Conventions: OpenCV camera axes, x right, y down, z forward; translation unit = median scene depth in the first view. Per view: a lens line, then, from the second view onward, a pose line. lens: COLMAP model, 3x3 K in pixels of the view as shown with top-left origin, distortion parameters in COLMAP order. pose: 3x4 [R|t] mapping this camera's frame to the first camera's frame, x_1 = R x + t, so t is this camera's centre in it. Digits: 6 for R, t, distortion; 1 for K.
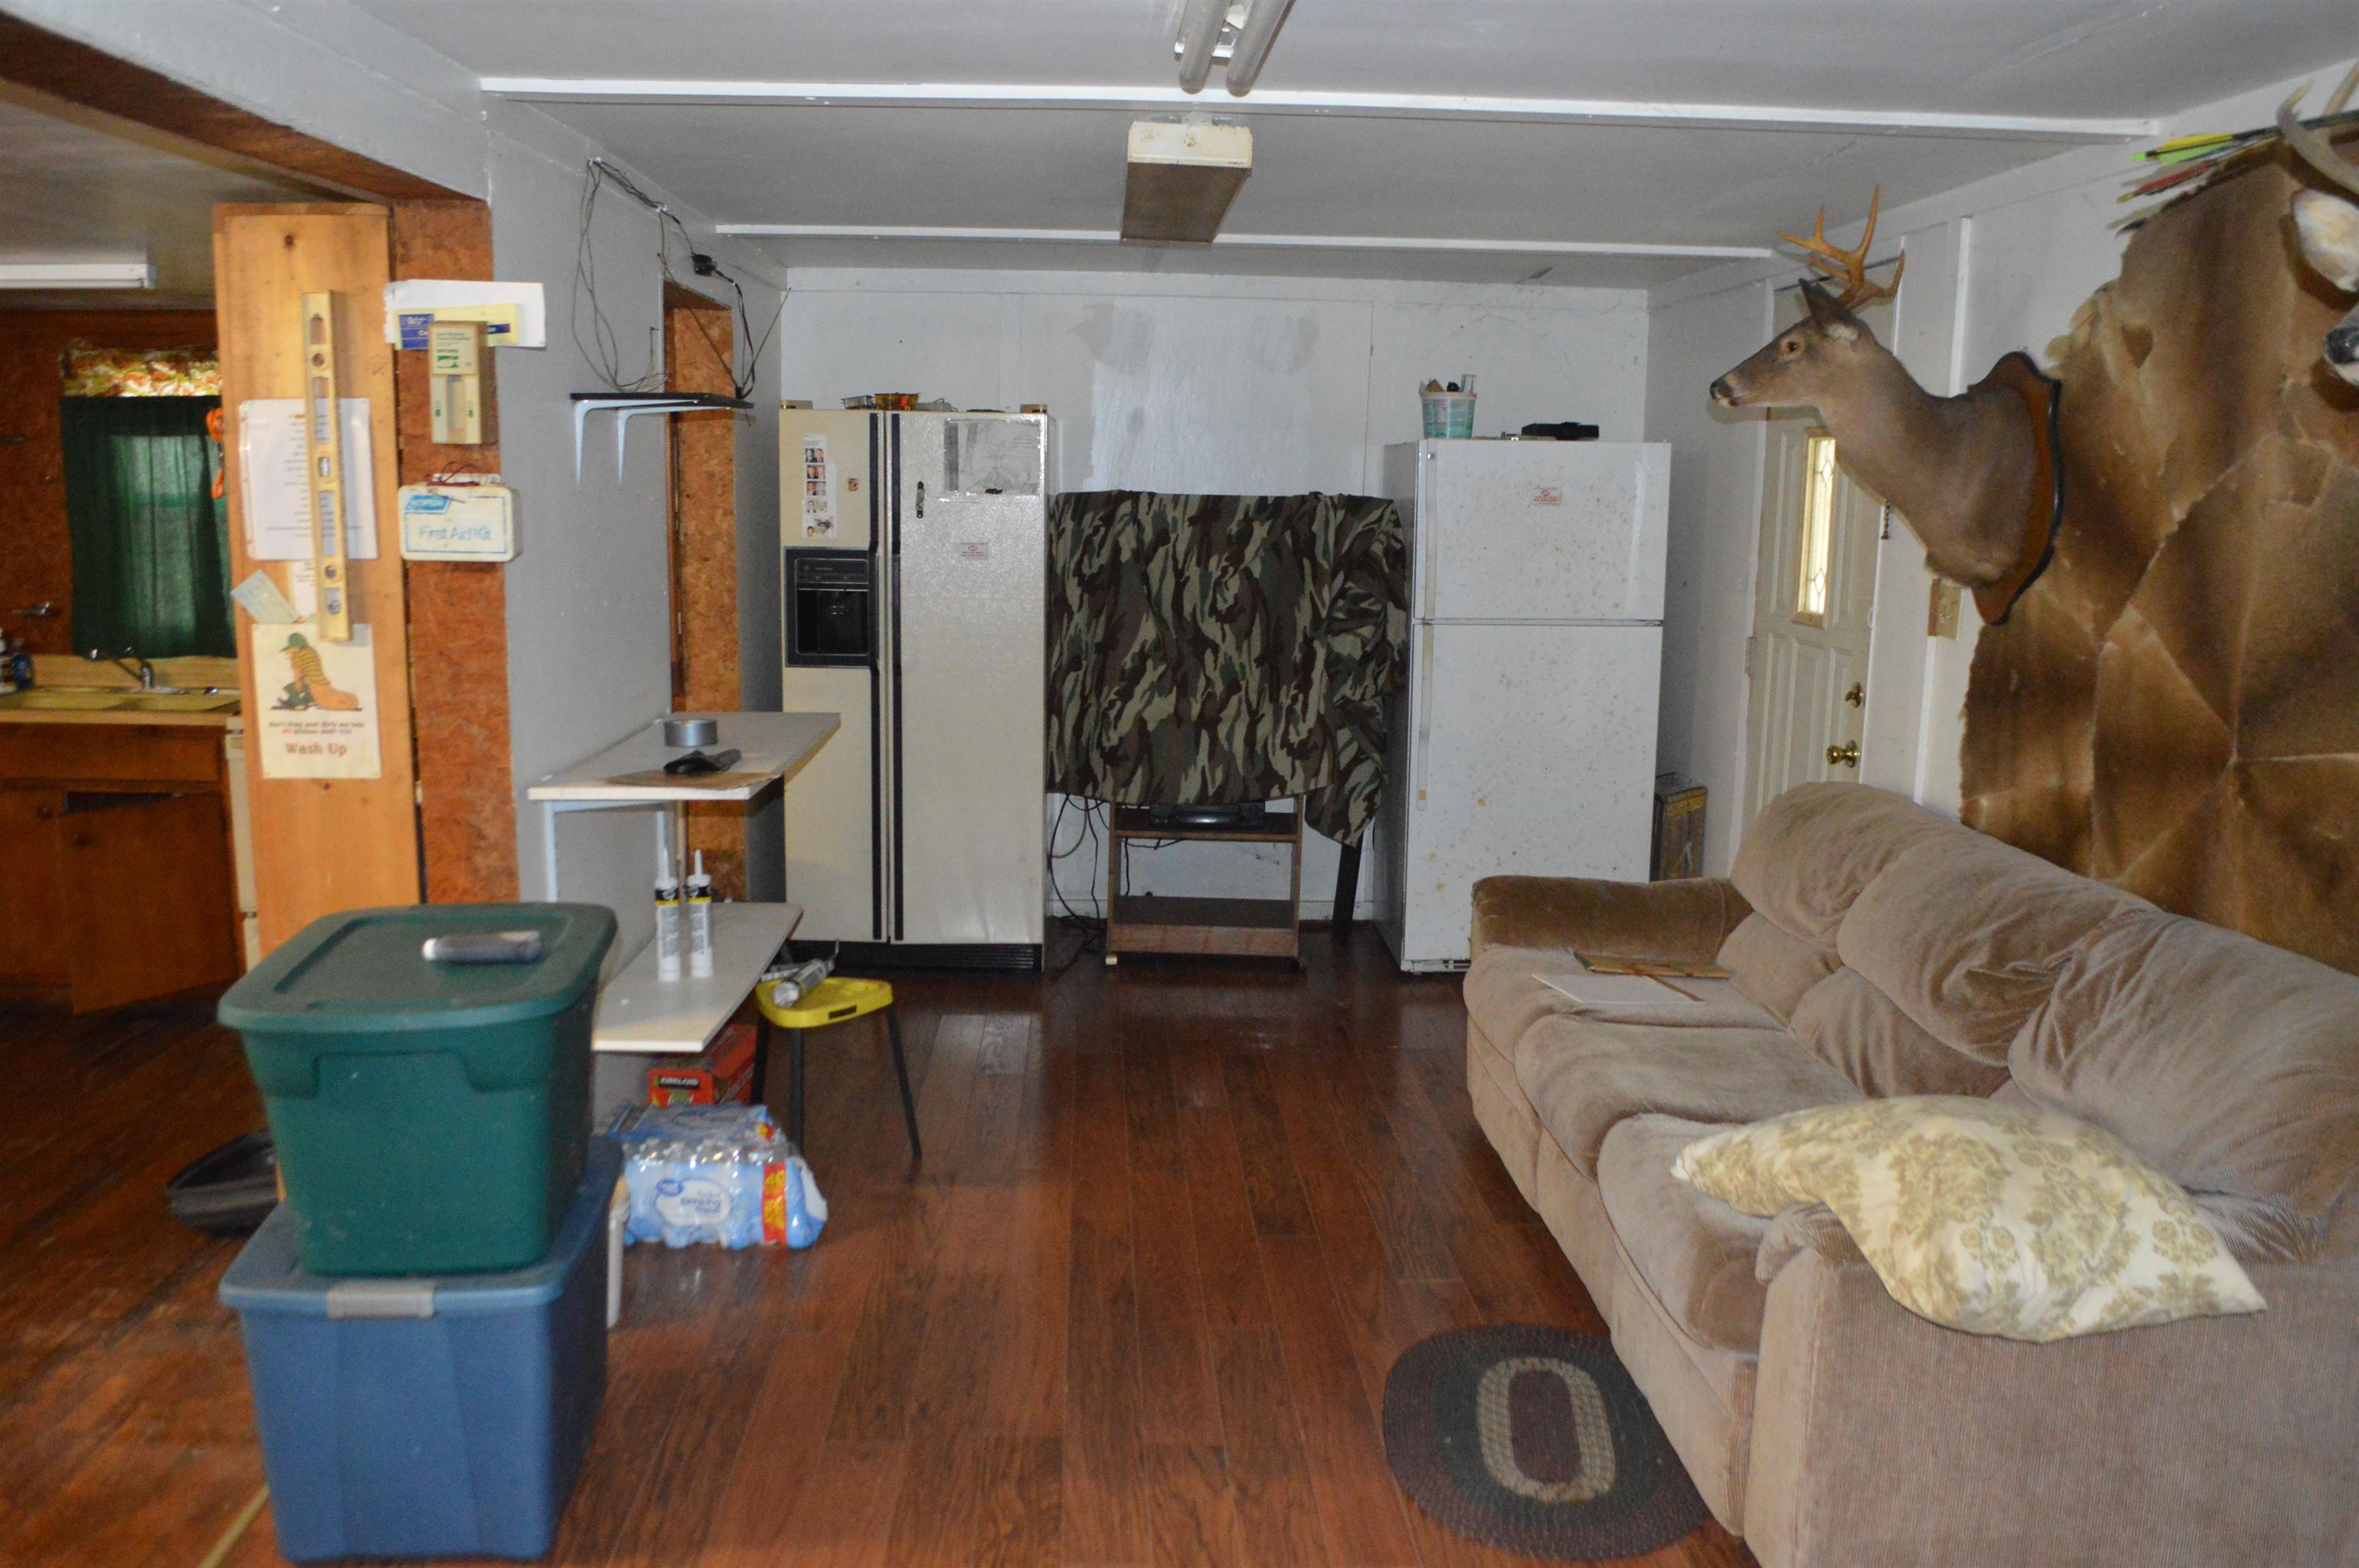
lens RADIAL K [[1892.9, 0, 1169.9], [0, 1892.9, 784.9], [0, 0, 1]] dist [-0.076194, 0.010184]
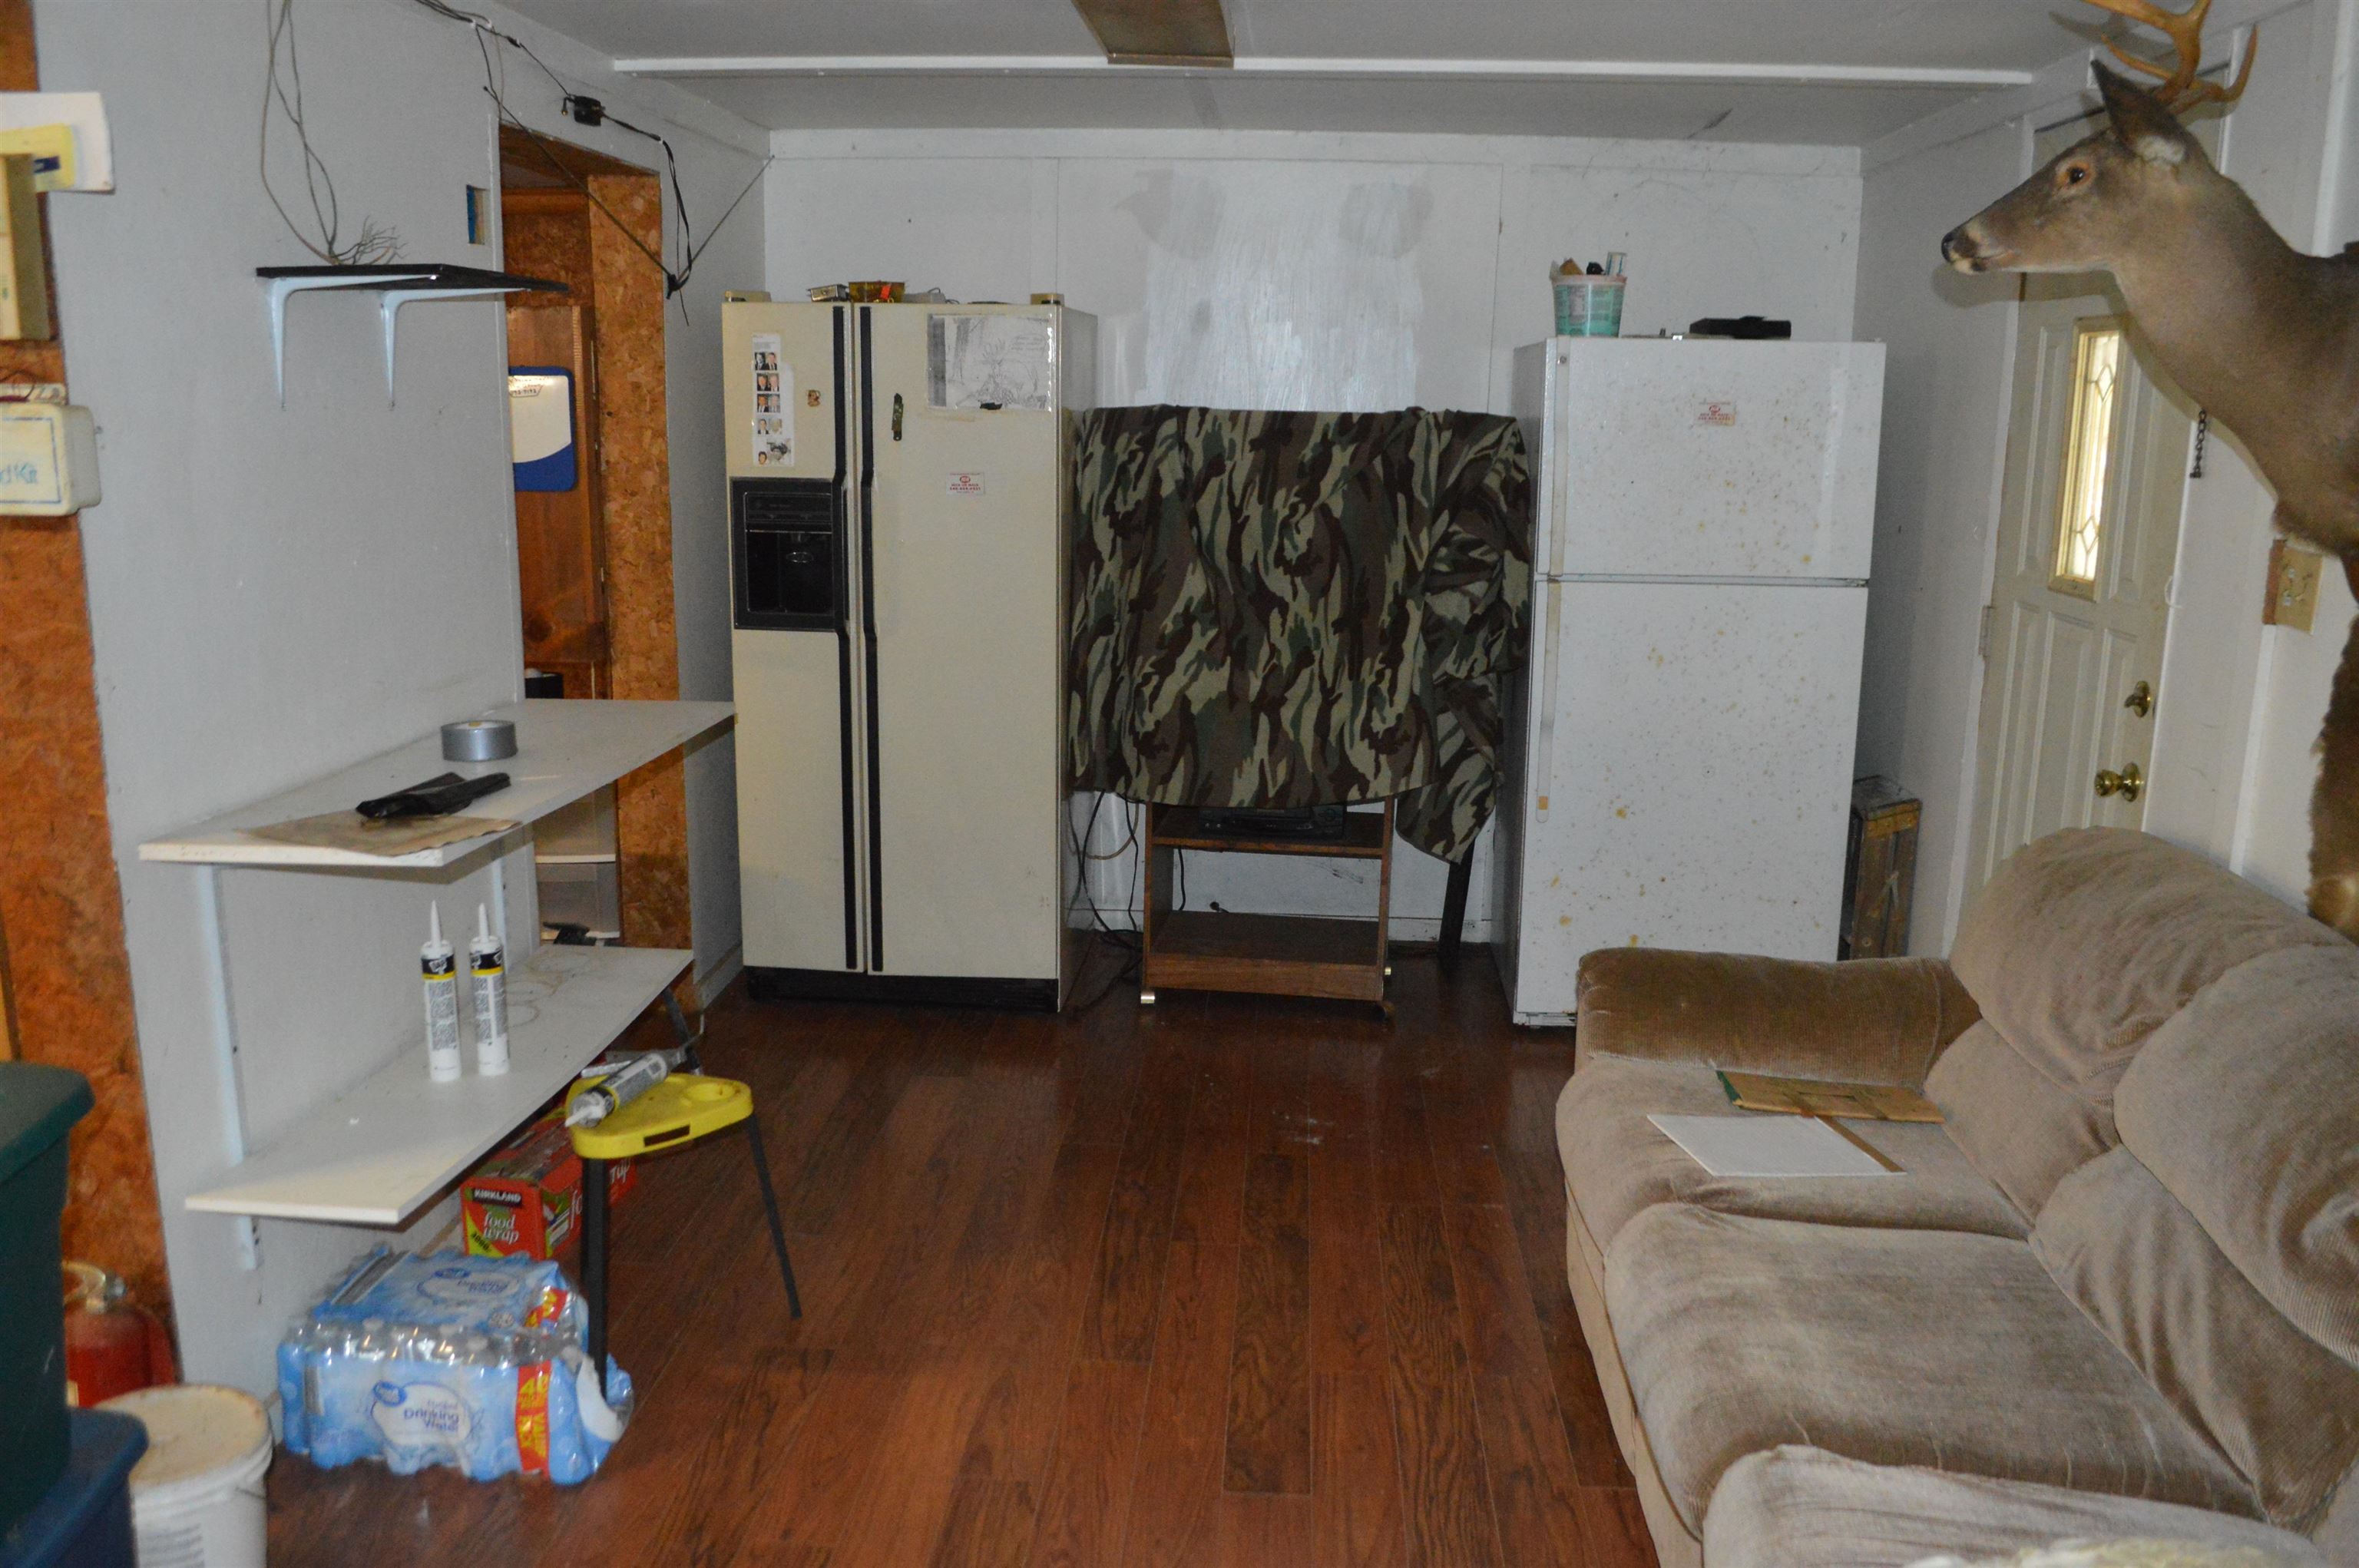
lens RADIAL K [[1892.9, 0, 1183.3], [0, 1892.9, 787.8], [0, 0, 1]] dist [-0.076194, 0.010184]
pose [[0.994880, 0.018832, -0.099298, 0.066637], [-0.014494, 0.998916, 0.044231, -0.034197], [0.100023, -0.042565, 0.994074, 0.229772]]
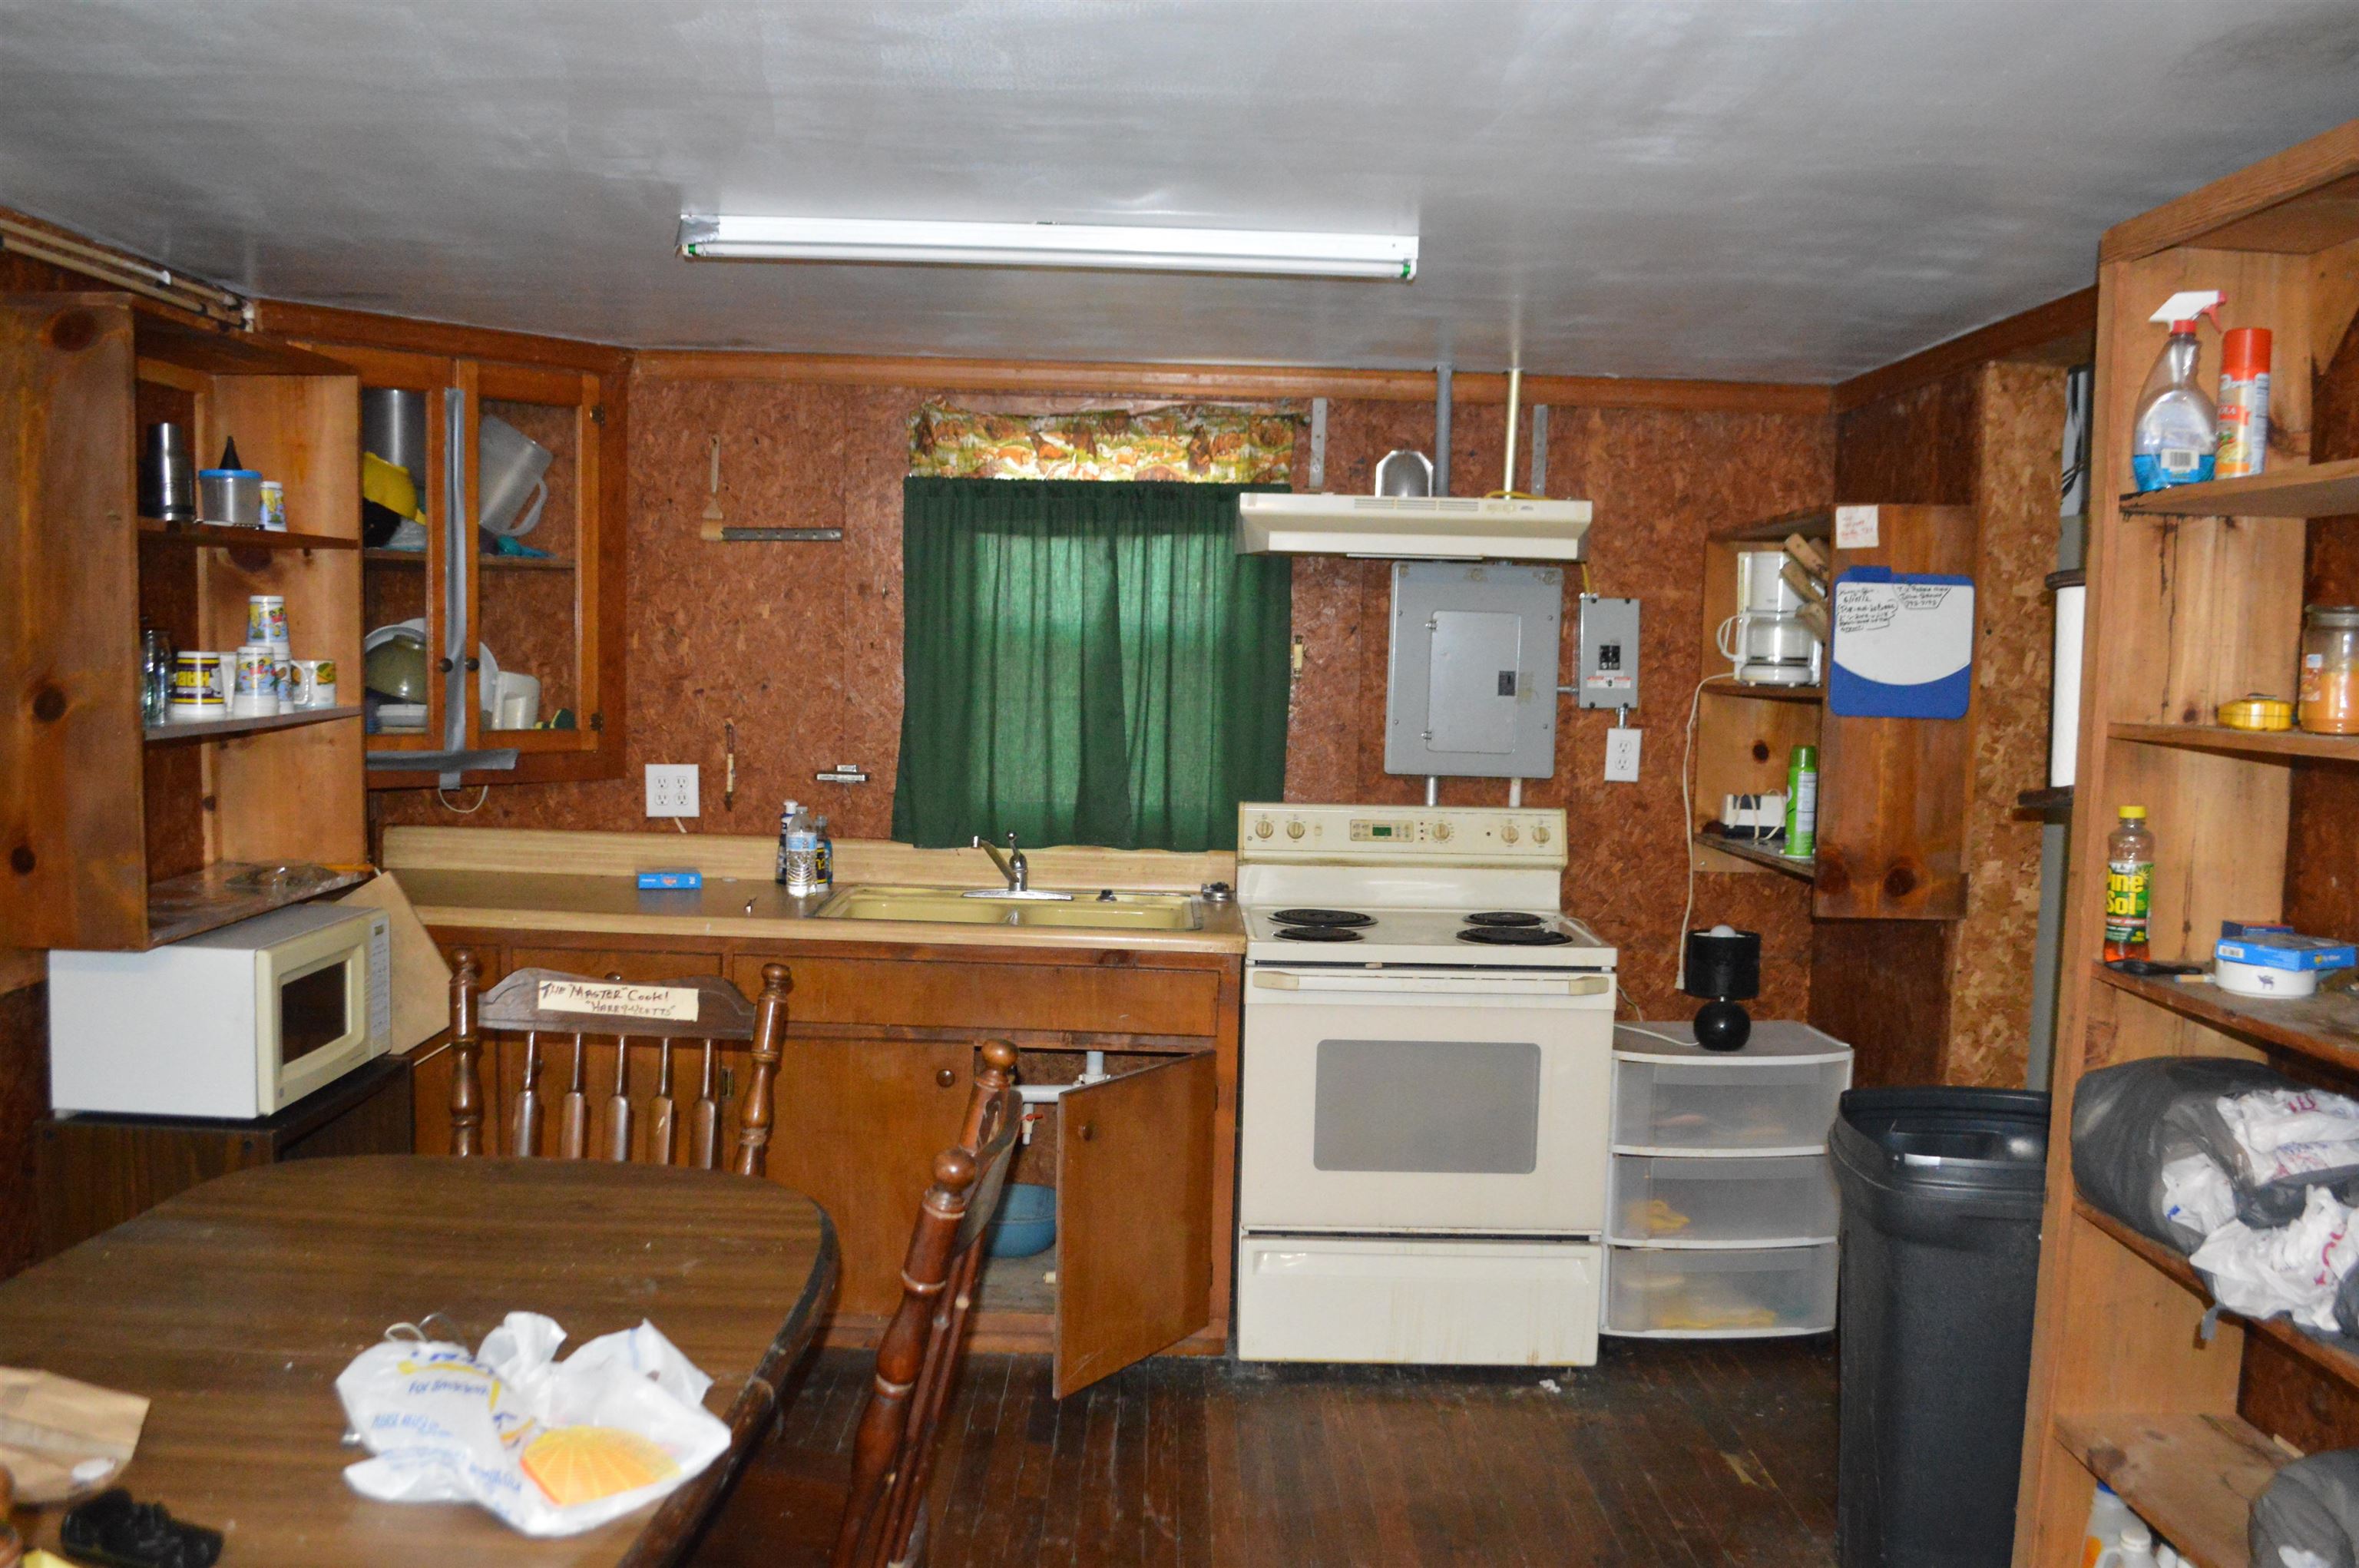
lens RADIAL K [[1892.9, 0, 1180.5], [0, 1892.9, 787.5], [0, 0, 1]] dist [-0.076194, 0.010184]
pose [[0.999793, 0.014814, -0.013915, -0.523357], [-0.016062, 0.995408, -0.094367, -0.026813], [0.012453, 0.094571, 0.995440, 0.310220]]
